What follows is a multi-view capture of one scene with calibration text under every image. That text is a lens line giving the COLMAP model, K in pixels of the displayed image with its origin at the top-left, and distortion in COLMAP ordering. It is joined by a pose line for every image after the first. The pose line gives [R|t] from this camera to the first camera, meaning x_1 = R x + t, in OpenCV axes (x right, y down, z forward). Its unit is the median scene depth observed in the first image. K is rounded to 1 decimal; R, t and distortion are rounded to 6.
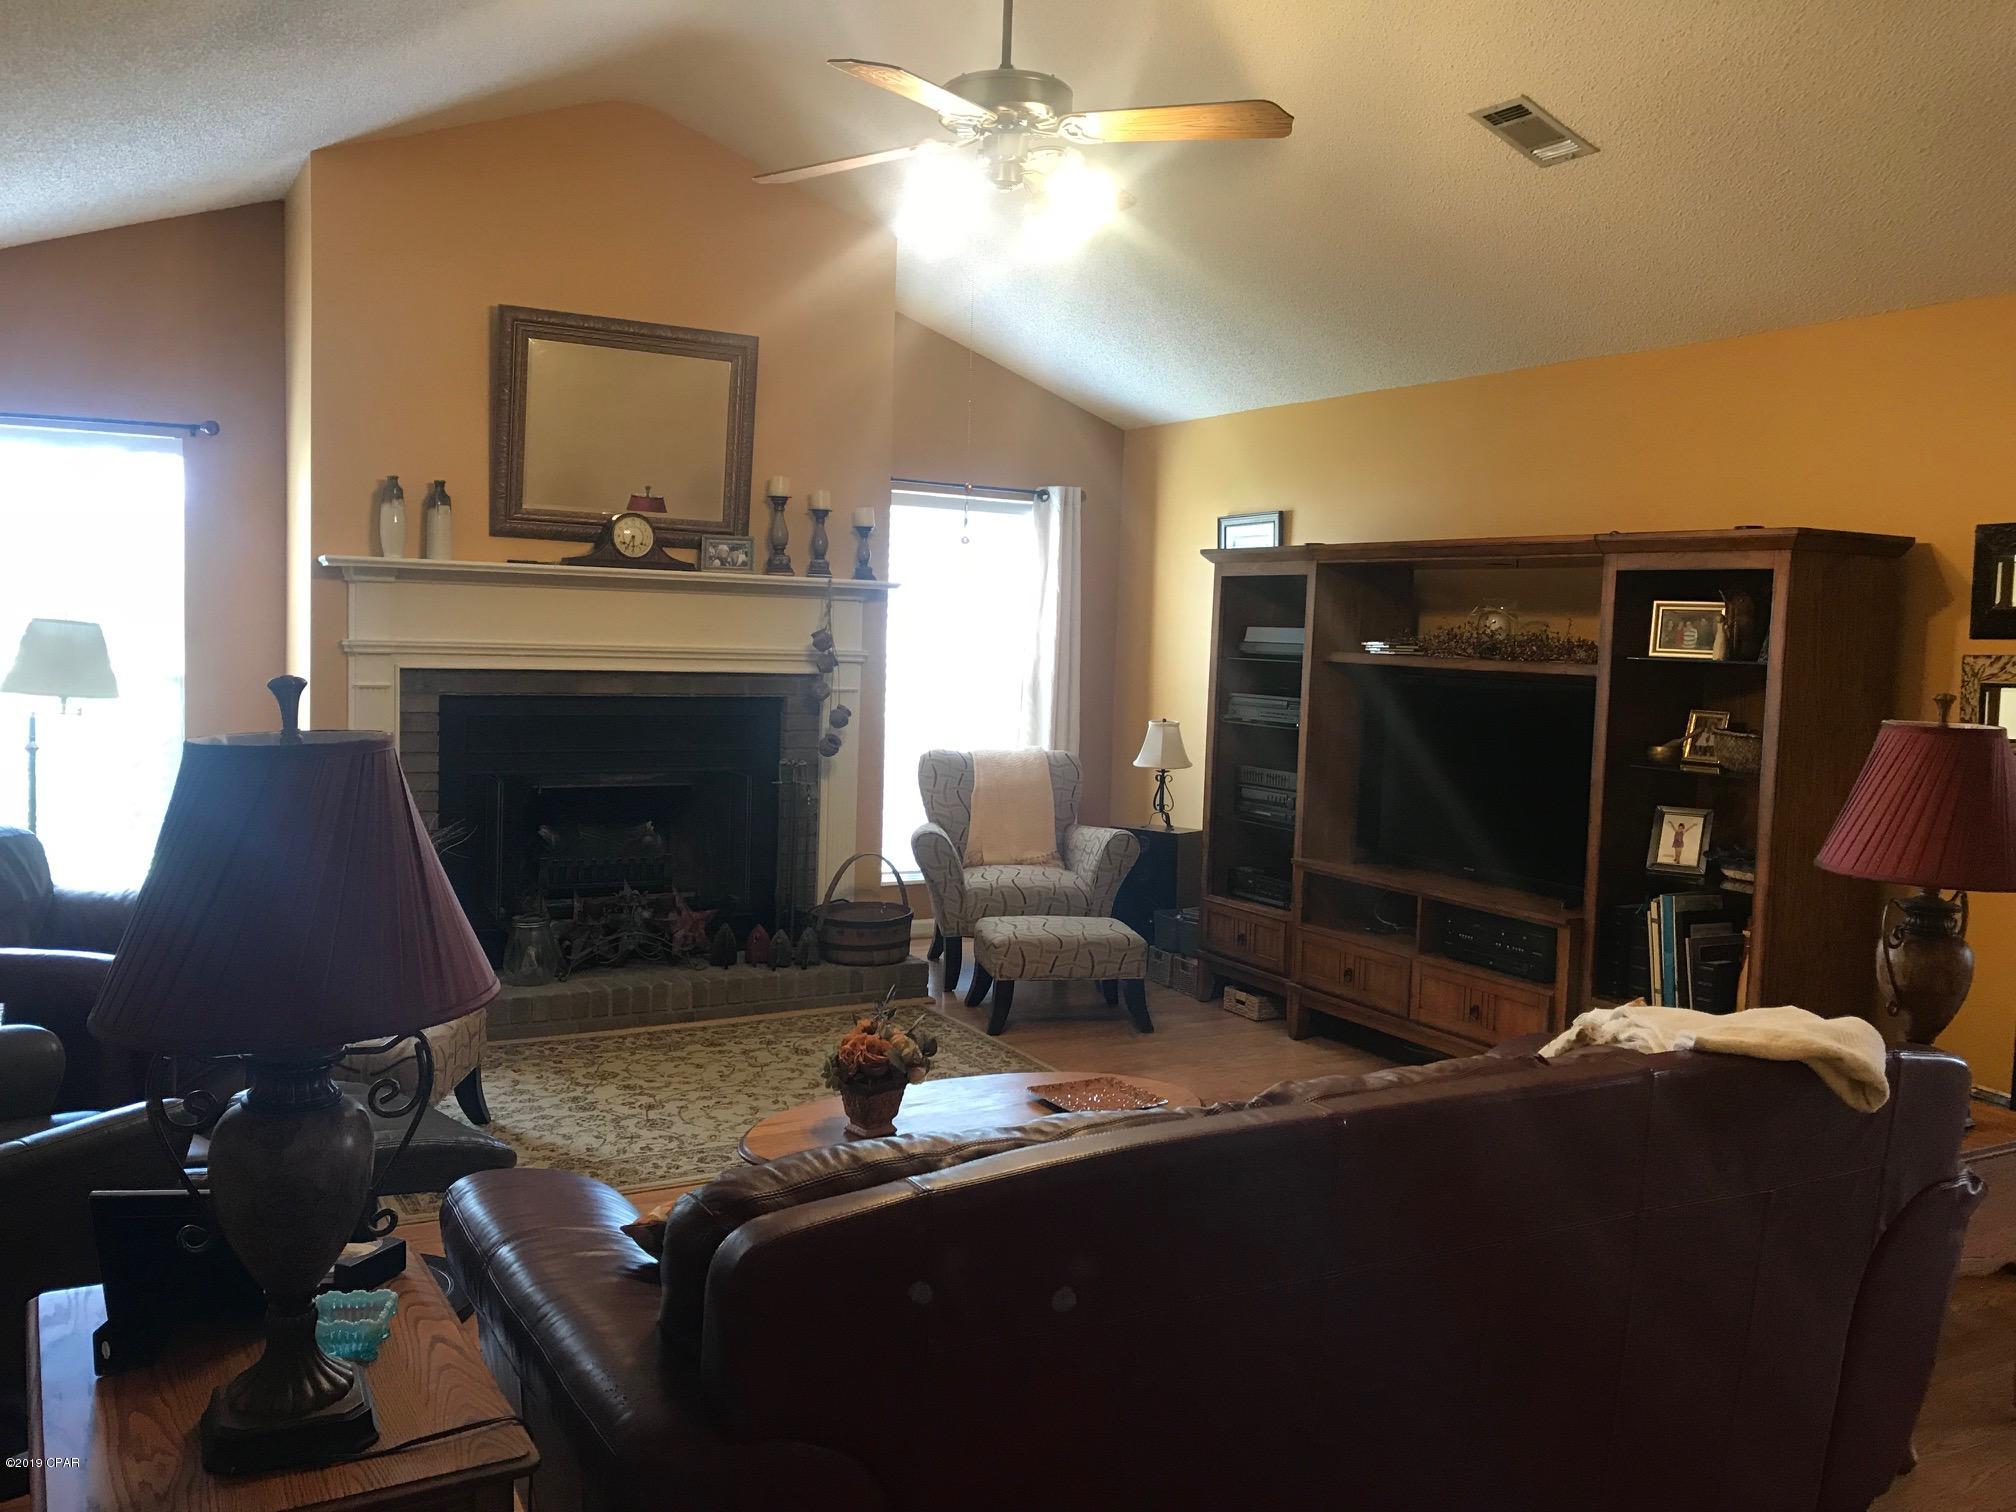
lens RADIAL K [[1661.7, 0, 1026.5], [0, 1661.7, 749.5], [0, 0, 1]] dist [0.026455, -0.024697]
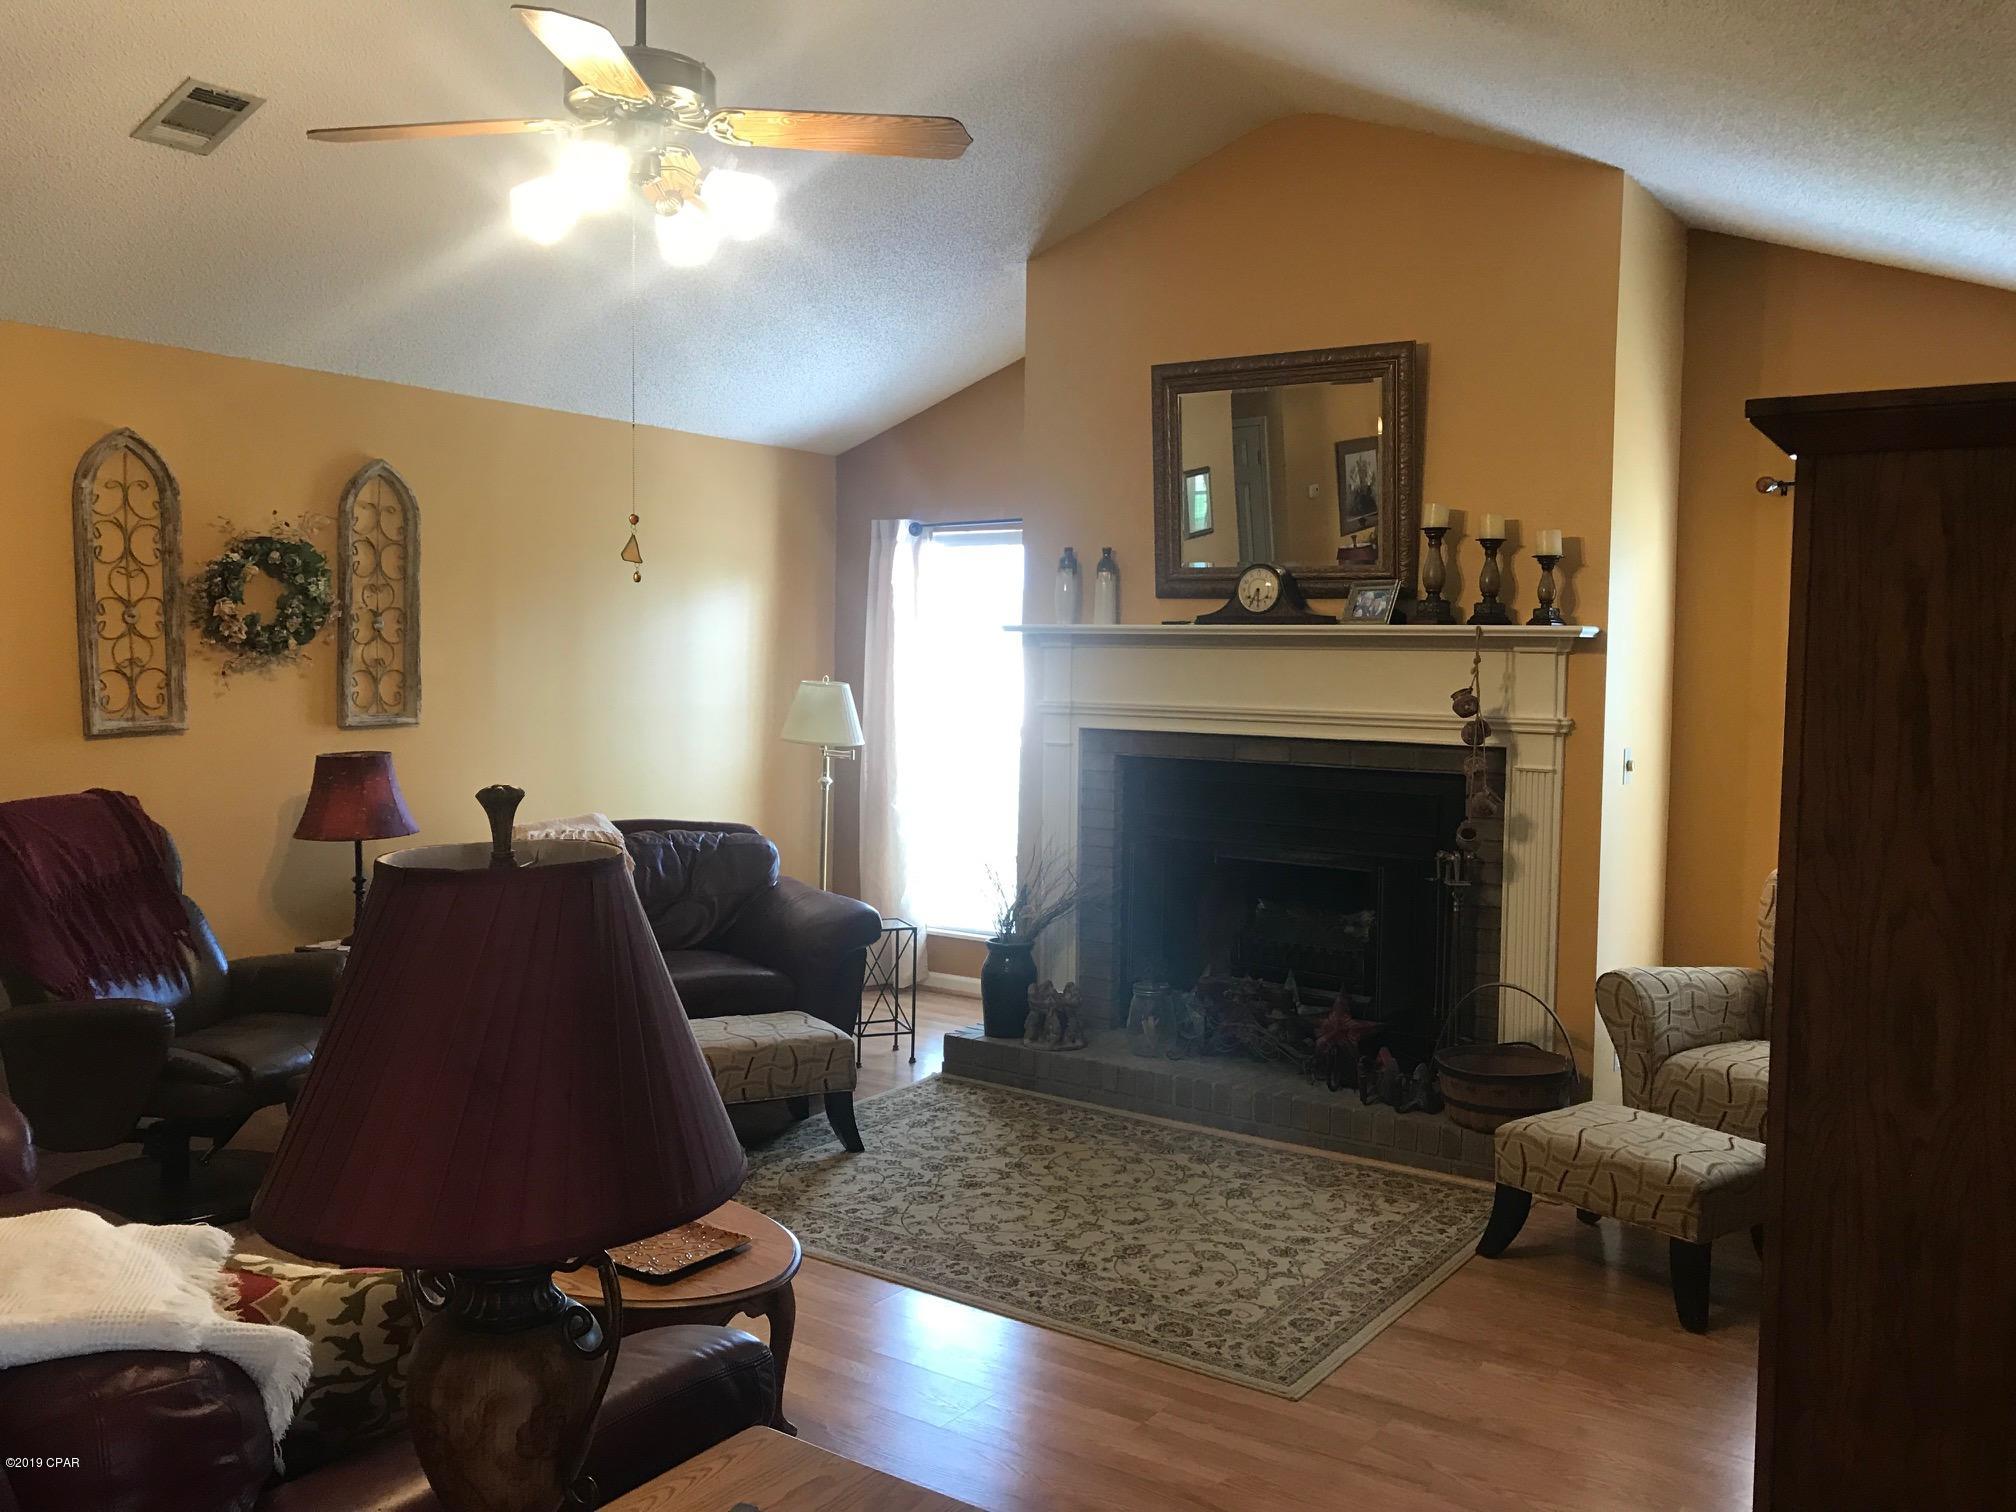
lens RADIAL K [[1661.7, 0, 1021.6], [0, 1661.7, 761.8], [0, 0, 1]] dist [0.026455, -0.024697]
pose [[0.418470, 0.032869, -0.907636, 0.578281], [-0.069763, 0.997556, 0.003960, -0.030497], [0.905547, 0.061662, 0.419740, 0.543965]]
